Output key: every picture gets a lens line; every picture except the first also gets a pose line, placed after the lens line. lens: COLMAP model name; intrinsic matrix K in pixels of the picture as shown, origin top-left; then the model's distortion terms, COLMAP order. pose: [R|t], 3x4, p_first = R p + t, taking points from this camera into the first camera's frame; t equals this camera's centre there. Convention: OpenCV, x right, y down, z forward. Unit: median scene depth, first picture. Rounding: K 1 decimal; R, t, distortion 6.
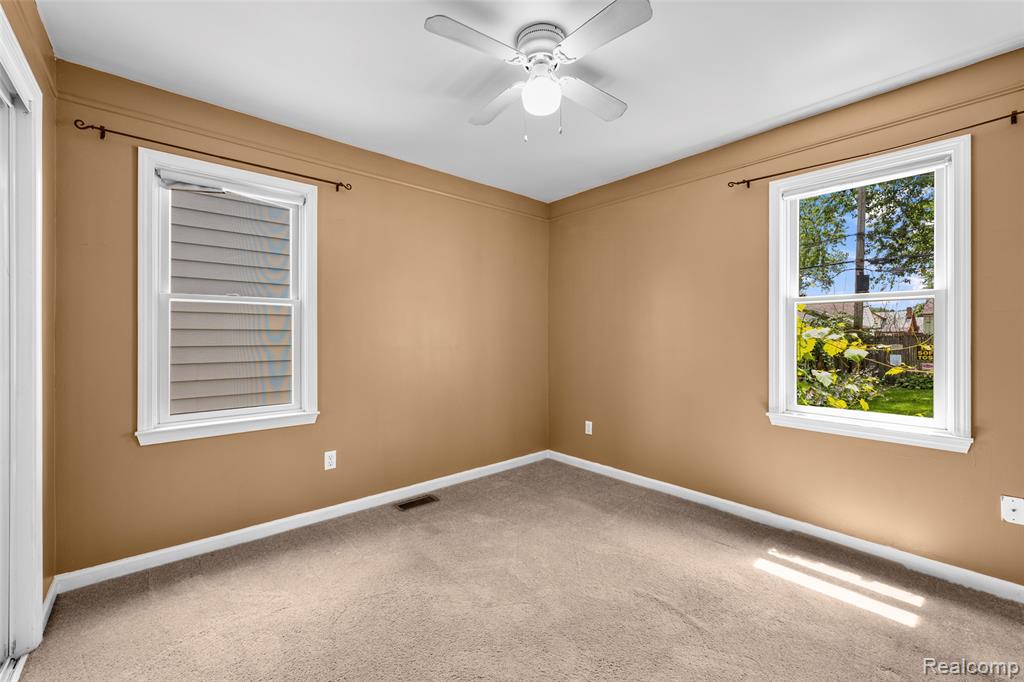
lens RADIAL K [[418.5, 0, 518.5], [0, 418.5, 335.5], [0, 0, 1]] dist [0.000893, 0.000851]
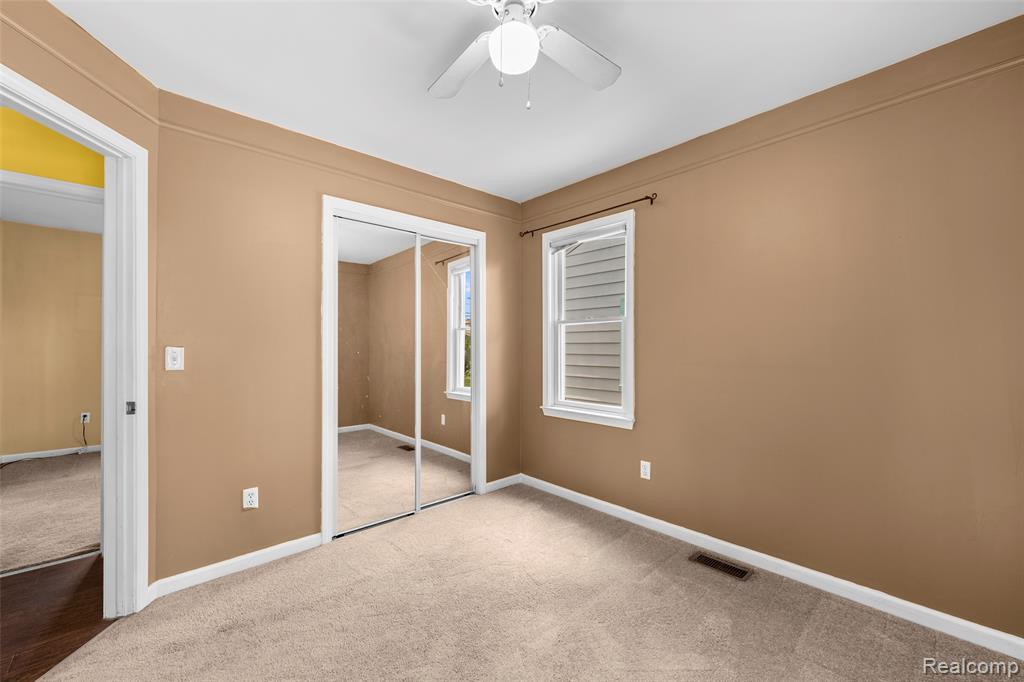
lens RADIAL K [[418.5, 0, 520.9], [0, 418.5, 344.7], [0, 0, 1]] dist [0.000893, 0.000851]
pose [[0.032650, -0.004357, -0.999457, 0.586218], [-0.002696, 0.999986, -0.004447, -0.003909], [0.999463, 0.002840, 0.032638, 0.683367]]
